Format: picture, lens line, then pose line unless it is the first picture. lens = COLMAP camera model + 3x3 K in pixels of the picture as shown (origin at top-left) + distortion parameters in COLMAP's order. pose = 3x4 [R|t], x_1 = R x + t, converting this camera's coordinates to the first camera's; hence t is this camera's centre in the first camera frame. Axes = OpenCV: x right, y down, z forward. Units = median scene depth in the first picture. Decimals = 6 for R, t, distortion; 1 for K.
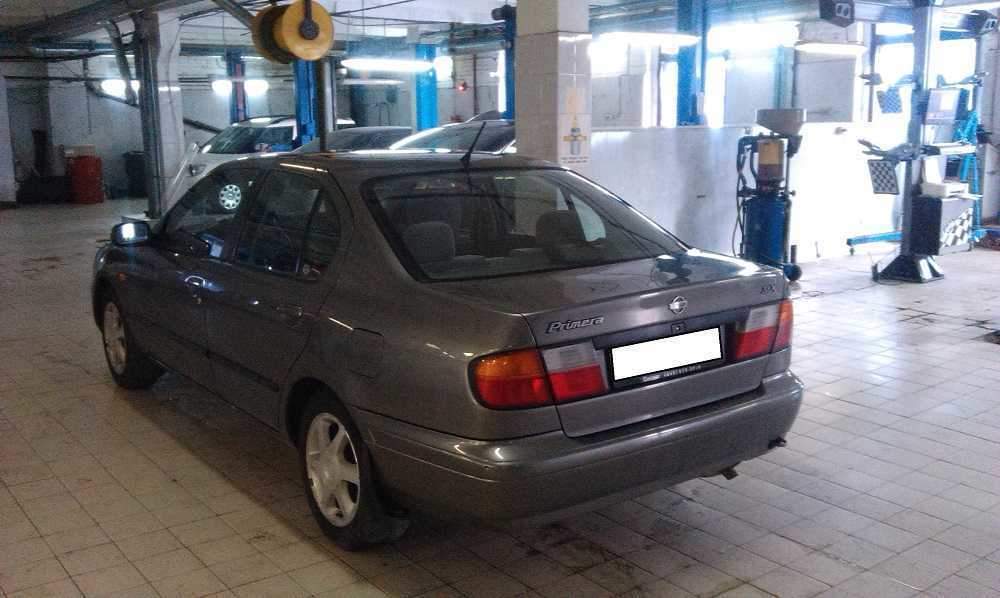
lens RADIAL K [[1047.8, 0, 500.0], [0, 1047.8, 299.0], [0, 0, 1]] dist [0.150471, -0.420309]
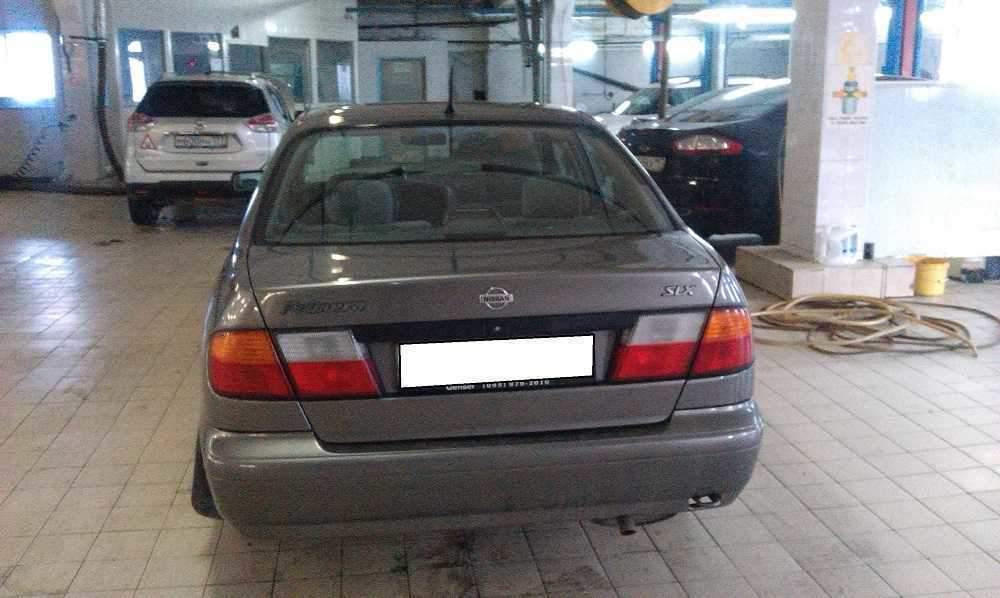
lens RADIAL K [[1032.4, 0, 500.0], [0, 1032.4, 299.0], [0, 0, 1]] dist [0.012345, 0.008752]
pose [[0.856087, 0.104082, -0.506244, 0.262605], [-0.085497, 0.994537, 0.059892, -0.018893], [0.509712, -0.007990, 0.860308, 0.165460]]
